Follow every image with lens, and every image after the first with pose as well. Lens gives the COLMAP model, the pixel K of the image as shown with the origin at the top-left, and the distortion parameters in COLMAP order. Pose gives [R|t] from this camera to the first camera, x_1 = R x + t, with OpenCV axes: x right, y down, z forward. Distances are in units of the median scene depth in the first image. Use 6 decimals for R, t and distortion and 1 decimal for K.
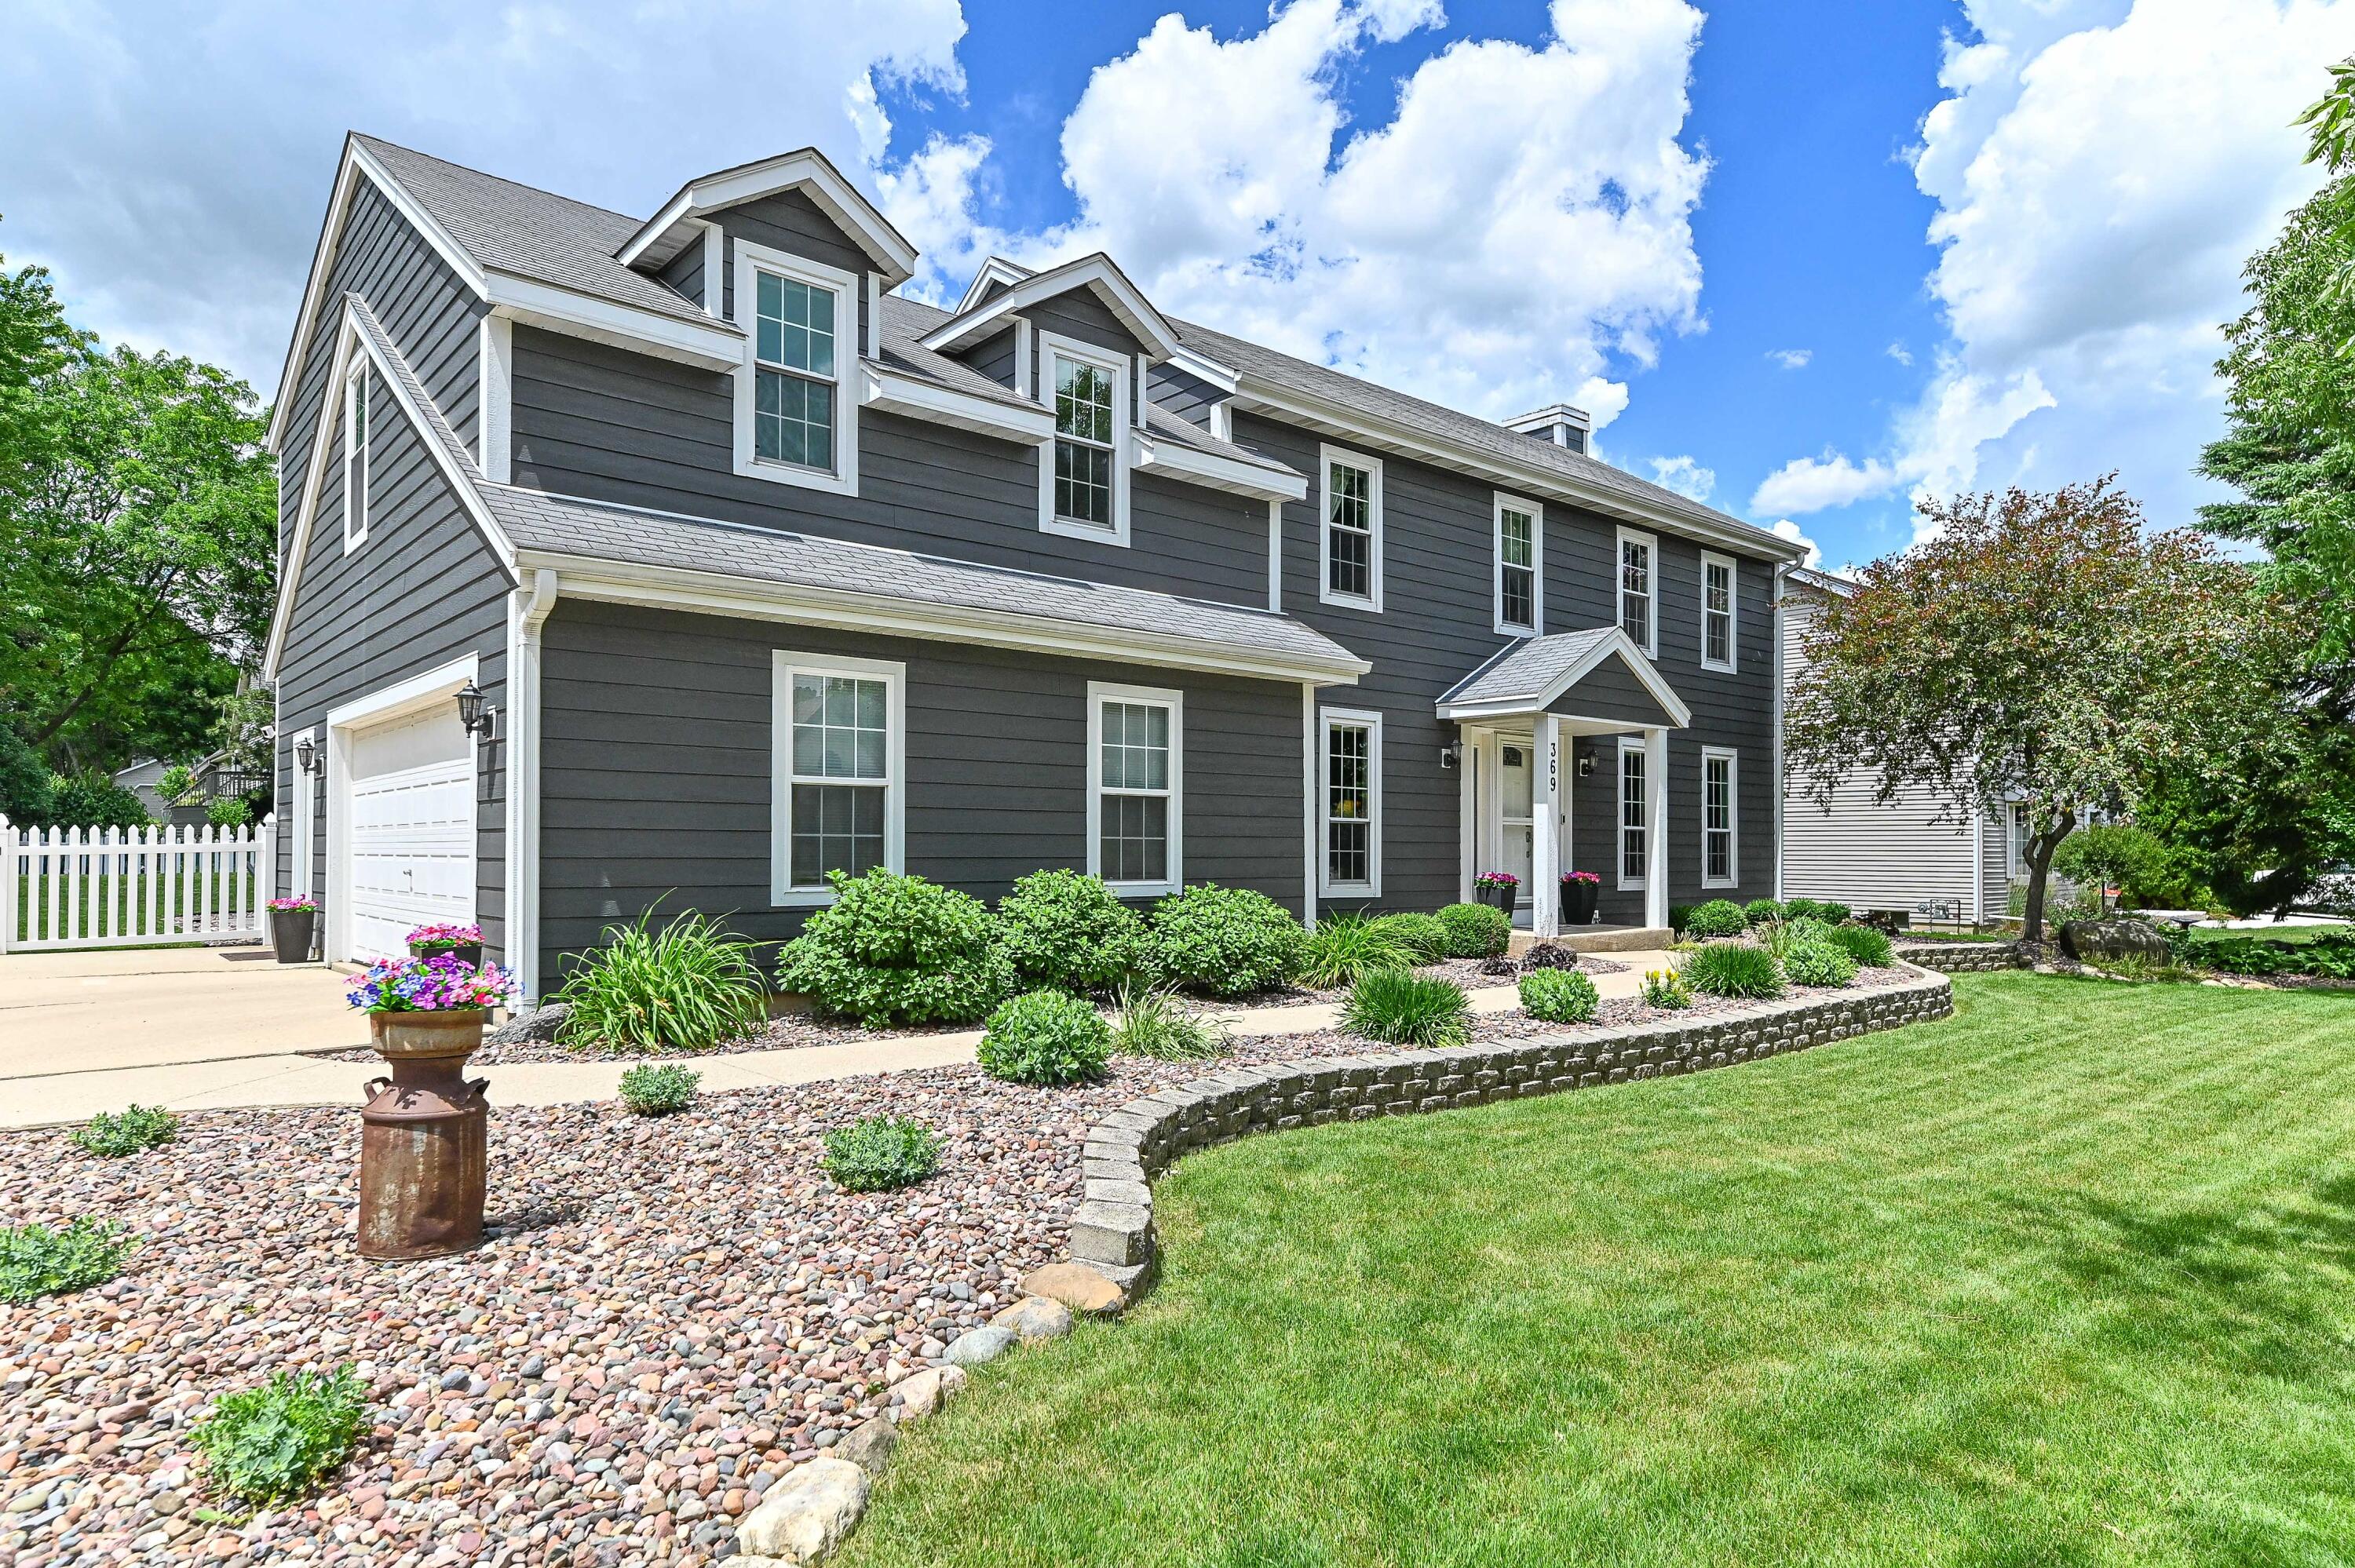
lens RADIAL K [[1408.2, 0, 1161.9], [0, 1408.2, 797.2], [0, 0, 1]] dist [-0.001600, -0.003715]
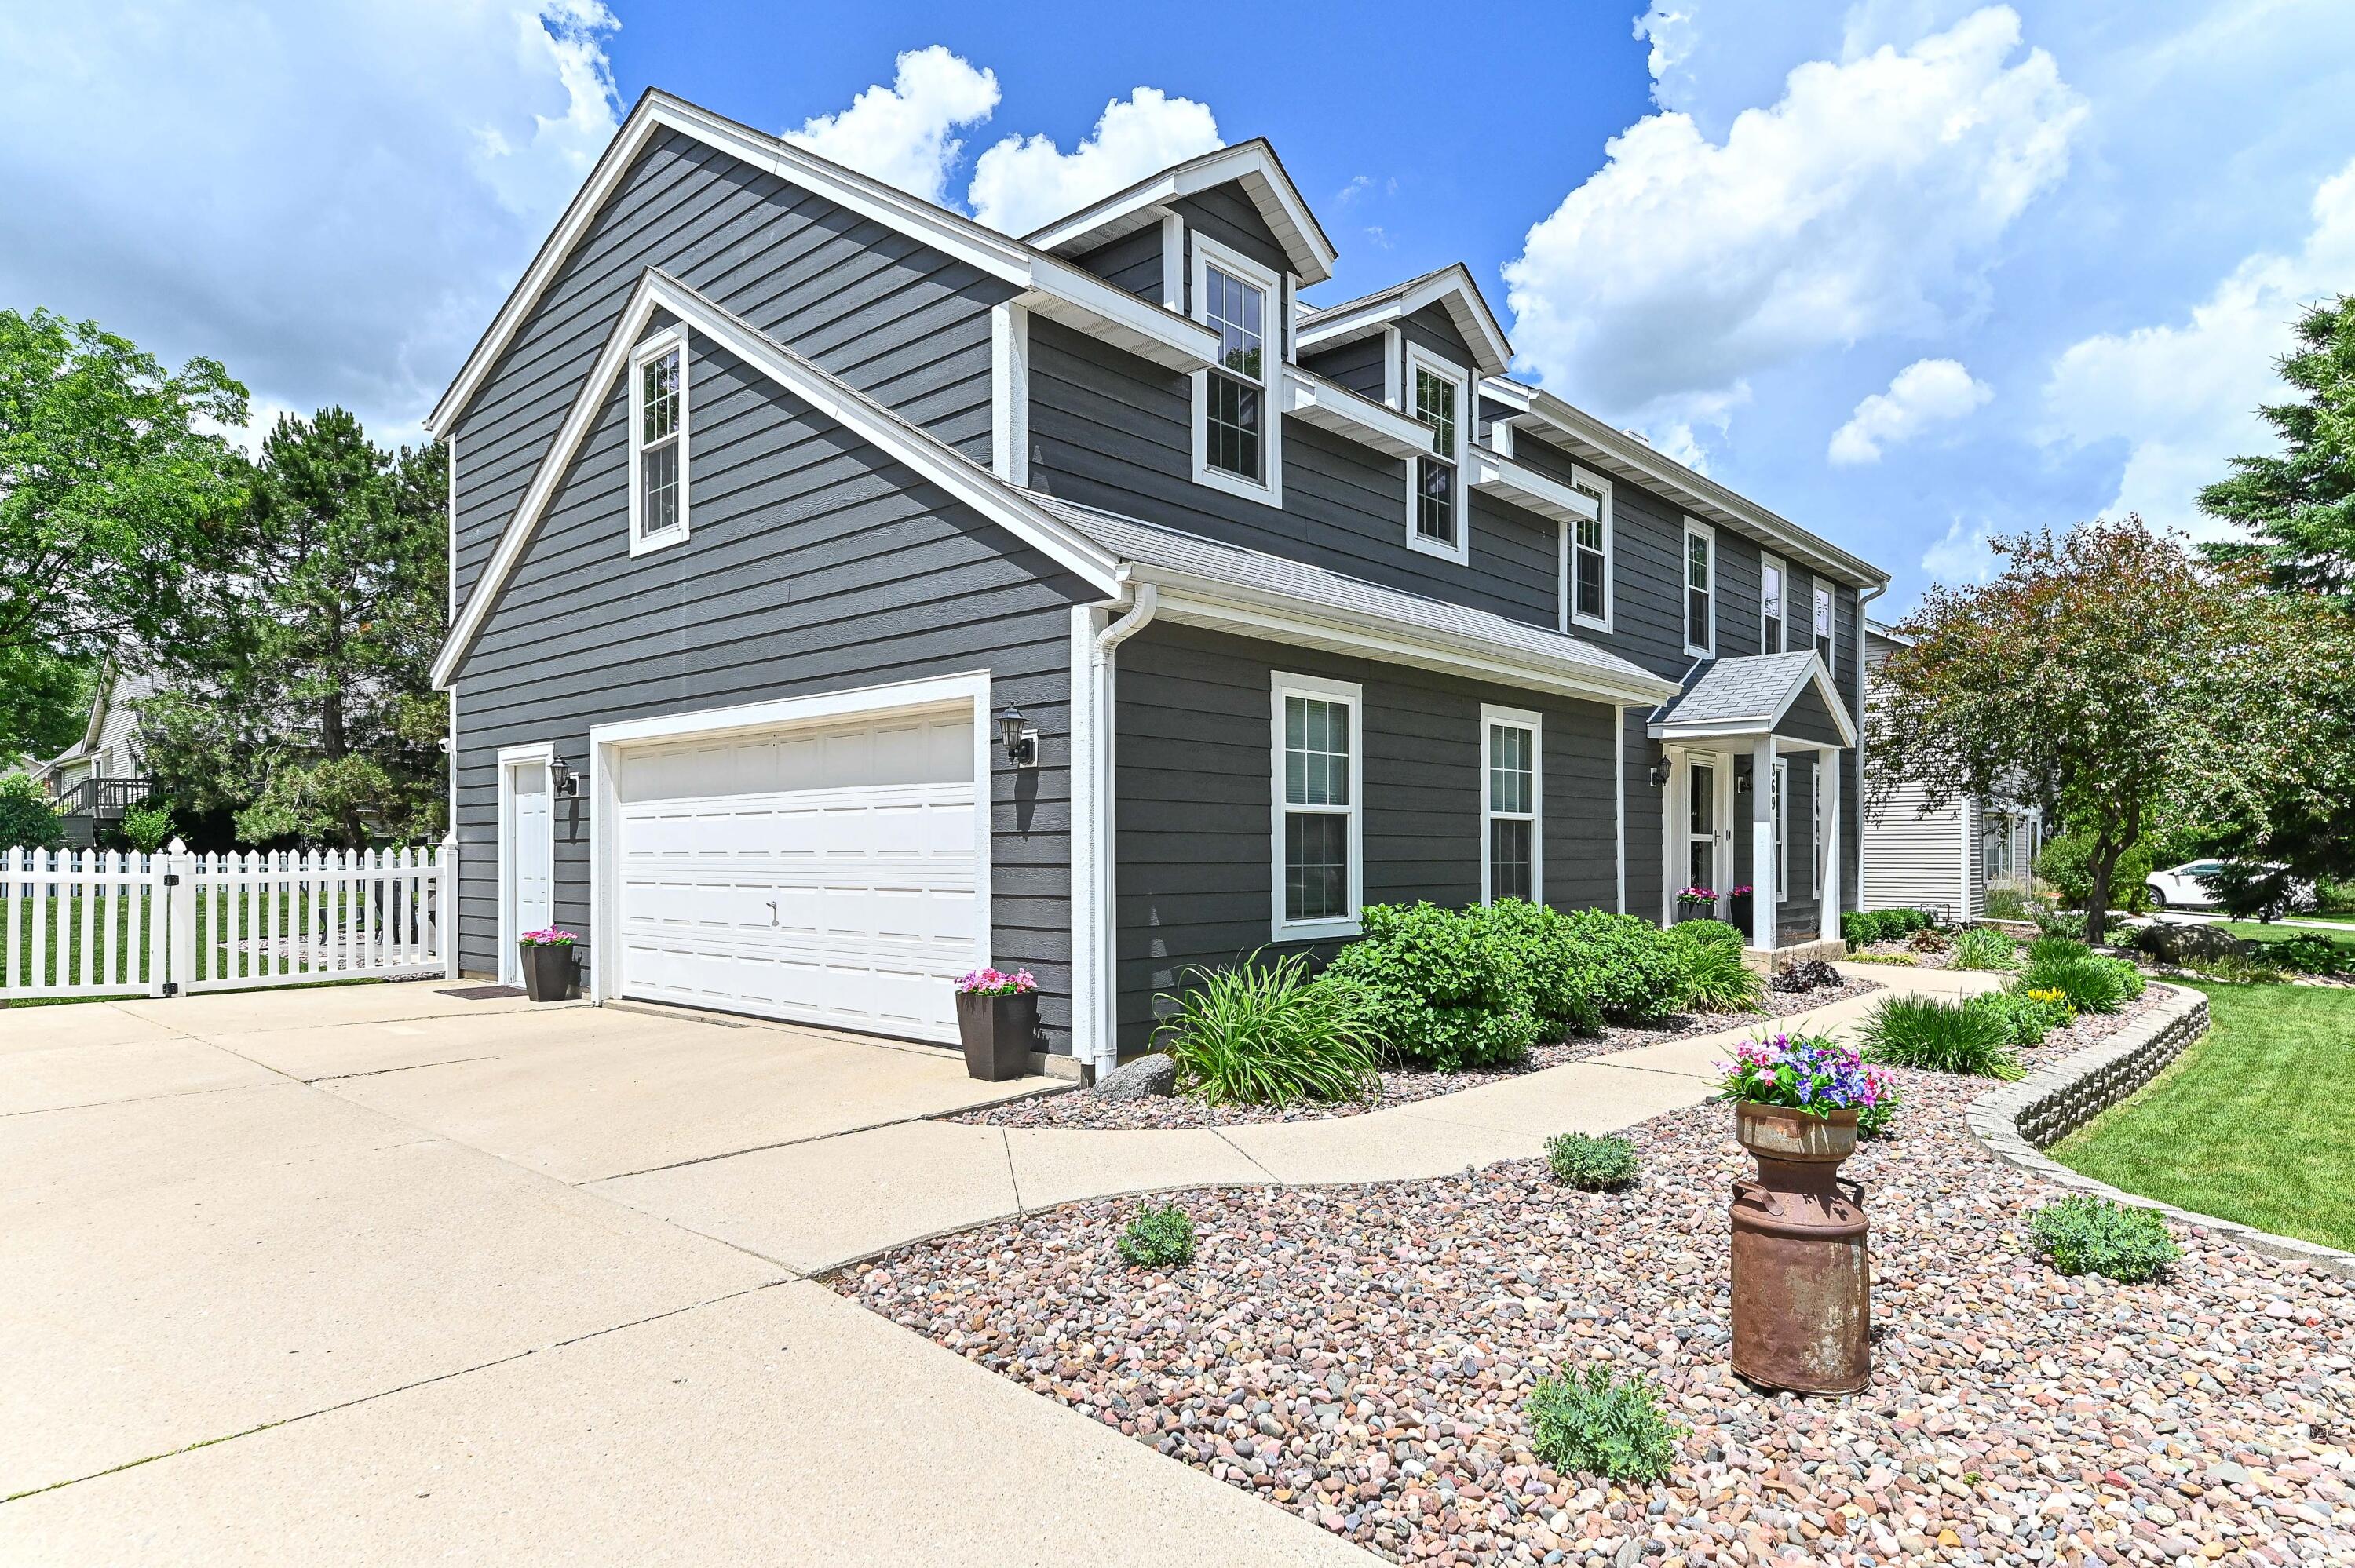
lens RADIAL K [[1372.5, 0, 1096.6], [0, 1372.5, 821.9], [0, 0, 1]] dist [0.000515, -0.002219]
pose [[0.992465, -0.001282, 0.122522, -0.417409], [-0.000842, 0.999850, 0.017283, -0.015654], [-0.122526, -0.017256, 0.992315, 0.080191]]
